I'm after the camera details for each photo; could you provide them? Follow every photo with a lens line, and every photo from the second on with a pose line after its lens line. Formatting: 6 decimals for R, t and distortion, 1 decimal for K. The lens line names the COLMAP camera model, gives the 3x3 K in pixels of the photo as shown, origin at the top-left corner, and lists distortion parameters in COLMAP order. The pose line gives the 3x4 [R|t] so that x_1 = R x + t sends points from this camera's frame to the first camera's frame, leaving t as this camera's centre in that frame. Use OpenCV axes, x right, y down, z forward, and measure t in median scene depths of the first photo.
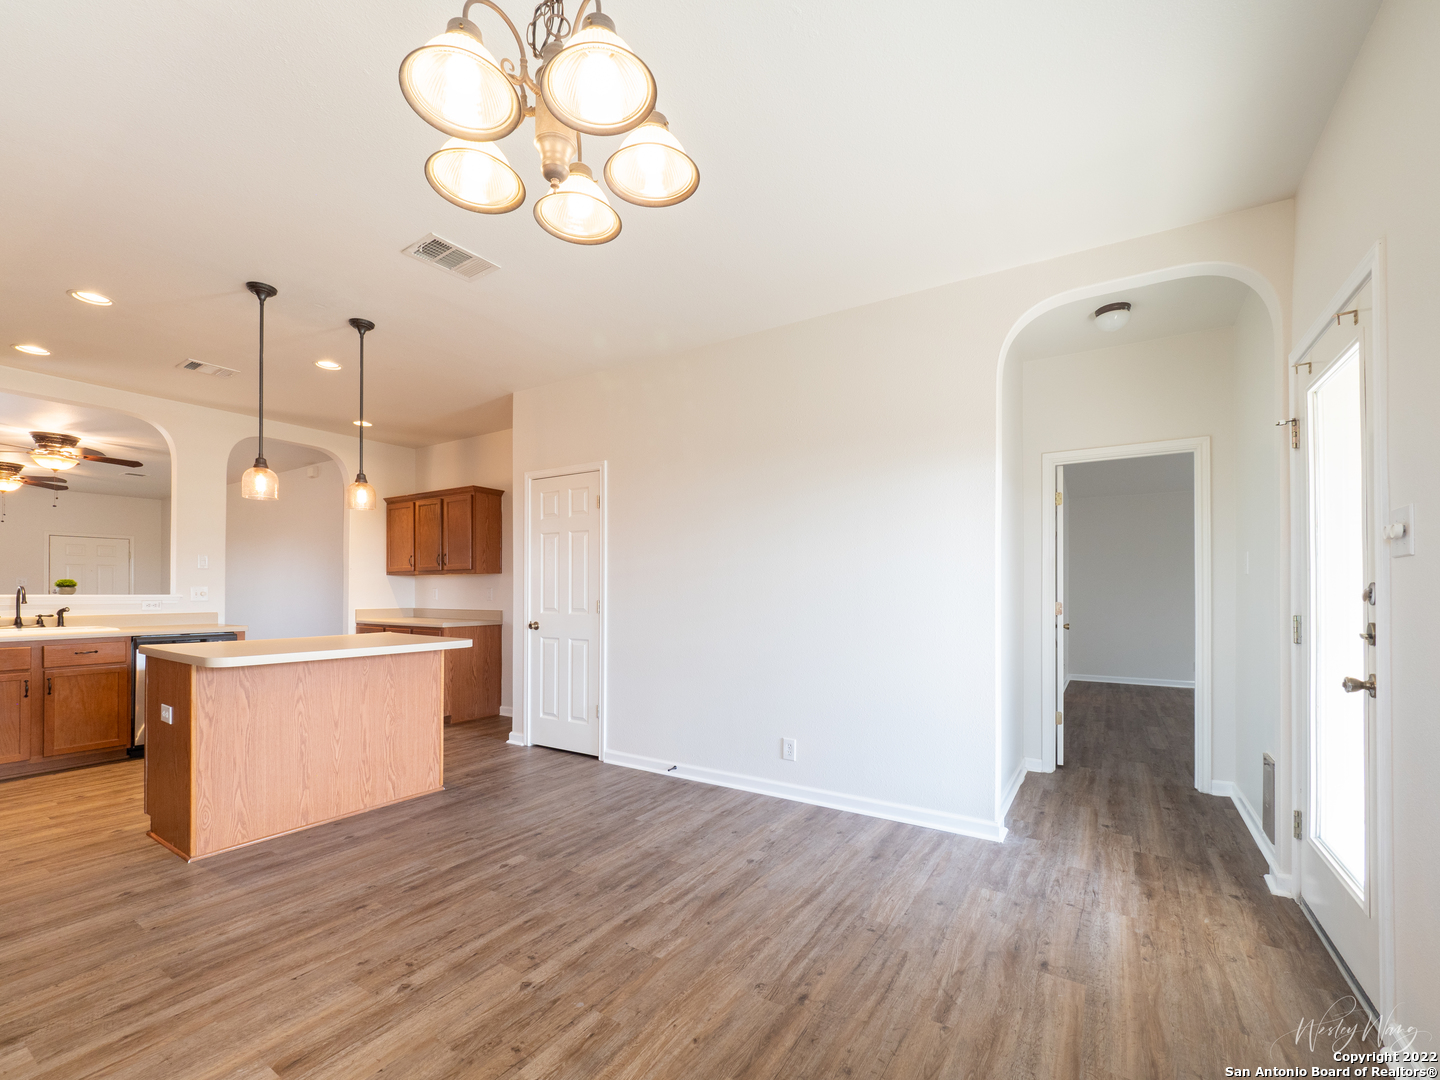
lens RADIAL K [[605.6, 0, 705.6], [0, 605.6, 586.2], [0, 0, 1]] dist [-0.010081, 0.002069]
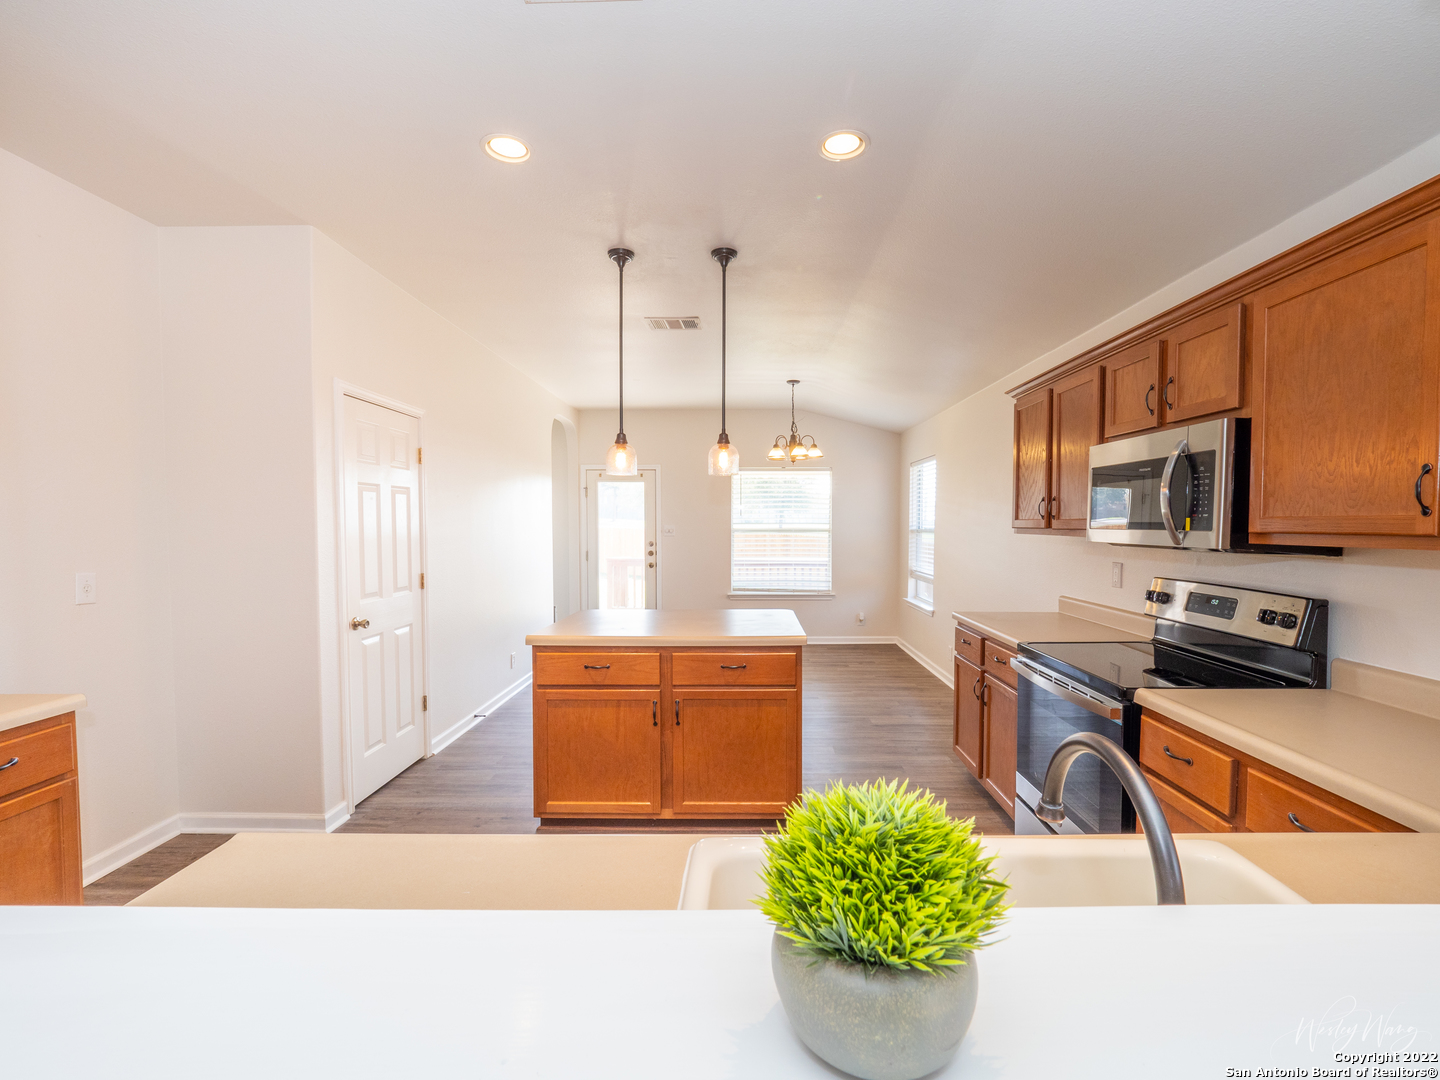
lens RADIAL K [[634.1, 0, 732.3], [0, 634.1, 545.0], [0, 0, 1]] dist [-0.001480, -0.000999]
pose [[-0.520303, -0.023387, 0.853662, -1.234706], [-0.001208, 0.999644, 0.026650, -0.042778], [-0.853981, 0.012835, -0.520146, 1.159133]]
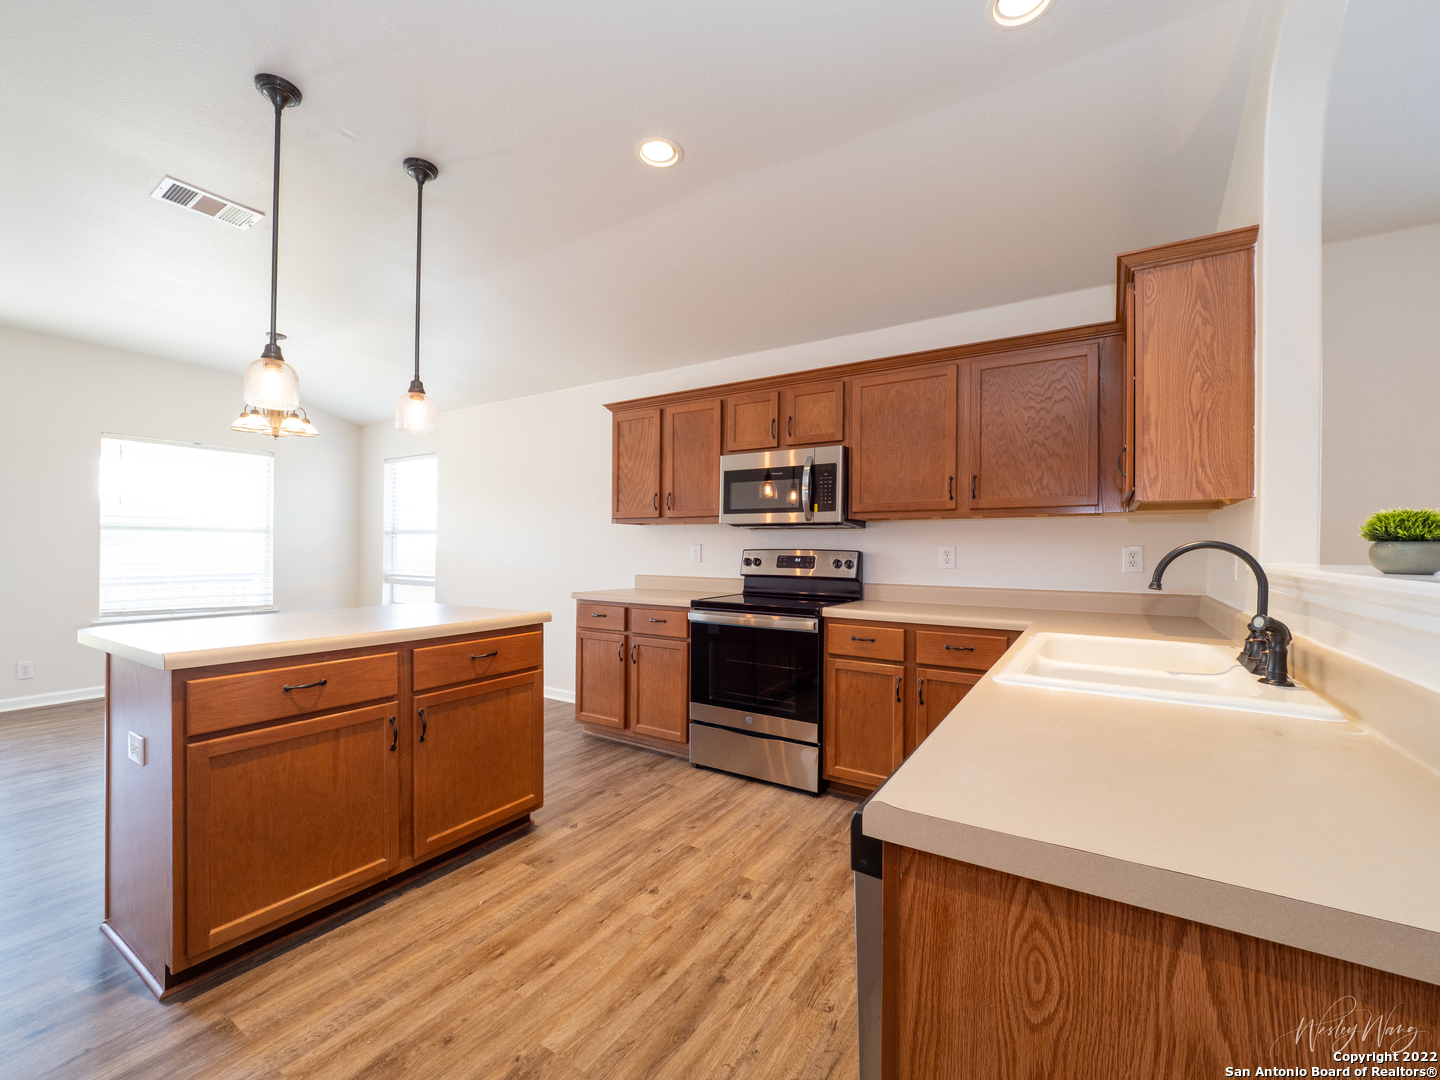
lens RADIAL K [[605.6, 0, 721.5], [0, 605.6, 550.7], [0, 0, 1]] dist [-0.010081, 0.002069]
pose [[-0.999980, -0.002362, -0.005870, -0.864092], [-0.002339, 0.999989, -0.003979, 0.012741], [0.005880, -0.003965, -0.999975, 1.368500]]
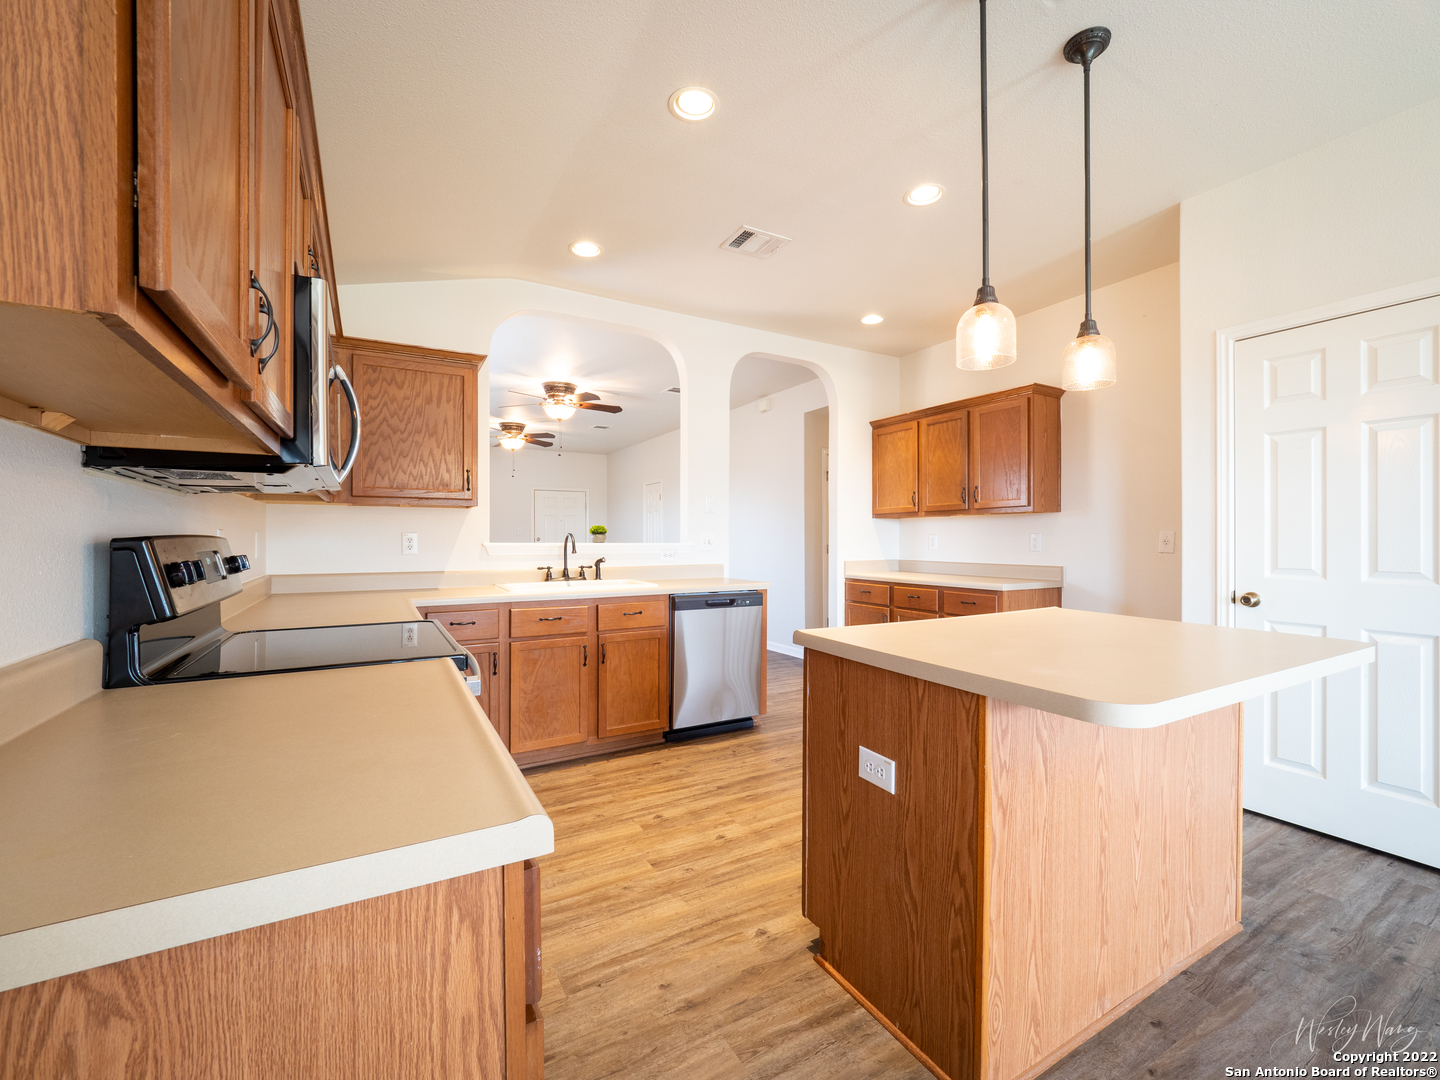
lens RADIAL K [[605.6, 0, 719.9], [0, 605.6, 536.8], [0, 0, 1]] dist [-0.010081, 0.002069]
pose [[0.884174, -0.002613, -0.467151, -0.529173], [0.005378, 0.999975, 0.004586, 0.002431], [0.467128, -0.006567, 0.884166, 0.319255]]
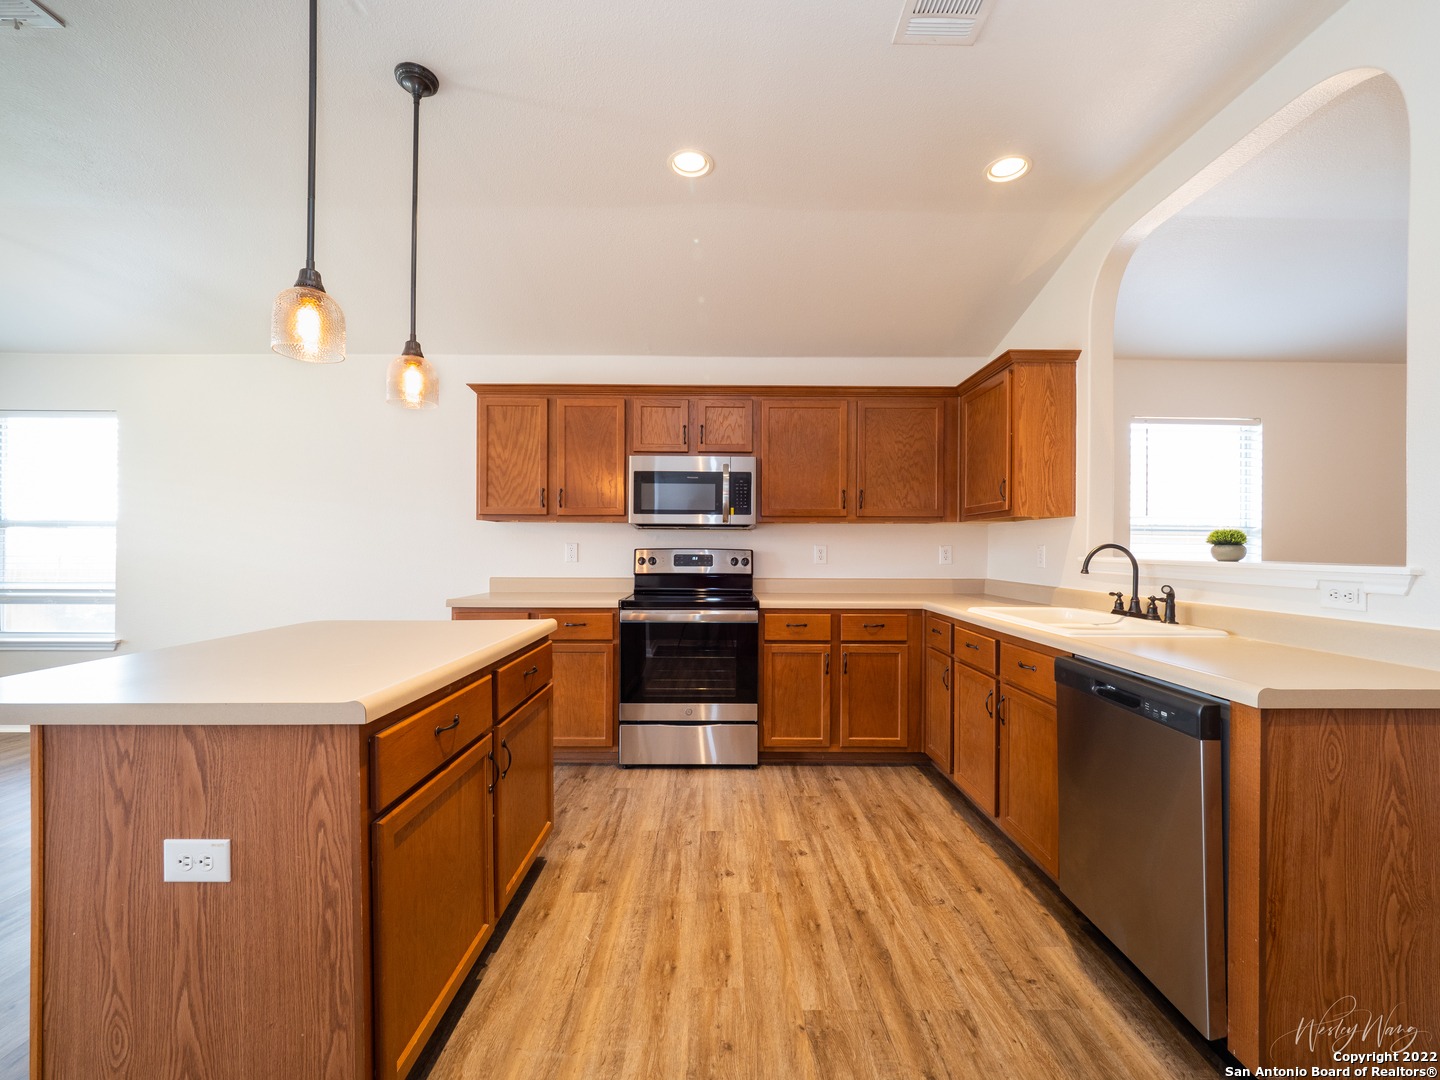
lens RADIAL K [[605.6, 0, 725.2], [0, 605.6, 549.0], [0, 0, 1]] dist [-0.010081, 0.002069]
pose [[-0.836884, 0.001968, -0.547377, -0.507470], [0.003891, 0.999990, -0.002354, 0.010247], [0.547367, -0.004100, -0.836883, 1.306029]]
